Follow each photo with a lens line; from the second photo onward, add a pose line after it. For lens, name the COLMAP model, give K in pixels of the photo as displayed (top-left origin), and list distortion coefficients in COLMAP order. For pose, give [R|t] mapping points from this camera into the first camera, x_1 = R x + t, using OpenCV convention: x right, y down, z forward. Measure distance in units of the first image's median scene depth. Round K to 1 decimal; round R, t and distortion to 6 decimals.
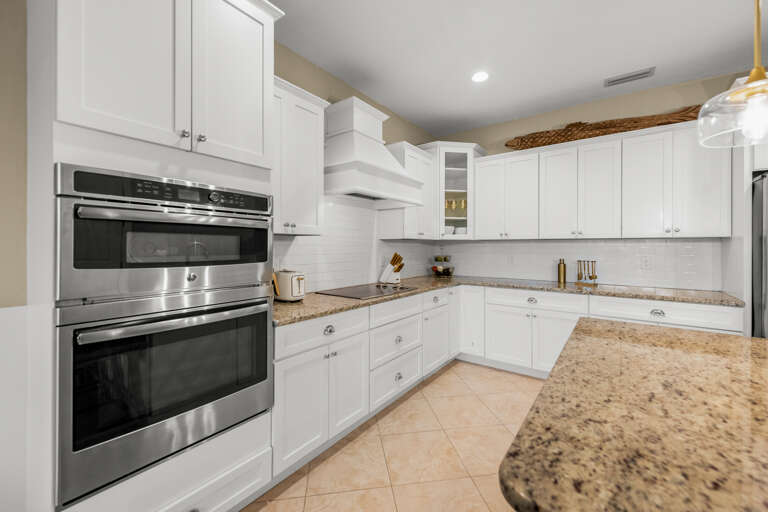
lens RADIAL K [[315.1, 0, 384.3], [0, 315.1, 252.5], [0, 0, 1]] dist [-0.000654, -0.000790]
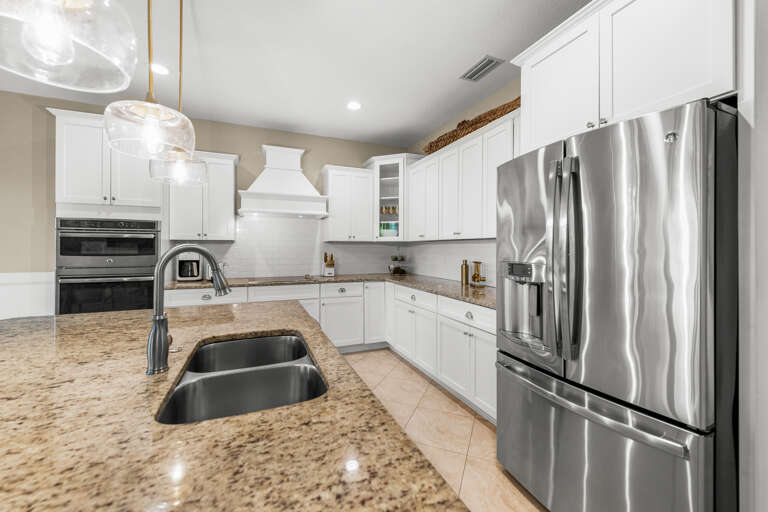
lens RADIAL K [[315.1, 0, 385.6], [0, 315.1, 250.6], [0, 0, 1]] dist [-0.000654, -0.000790]
pose [[0.857253, 0.001728, -0.514892, 0.867940], [-0.007797, 0.999923, -0.009626, 0.004134], [0.514836, 0.012267, 0.857201, 0.034232]]
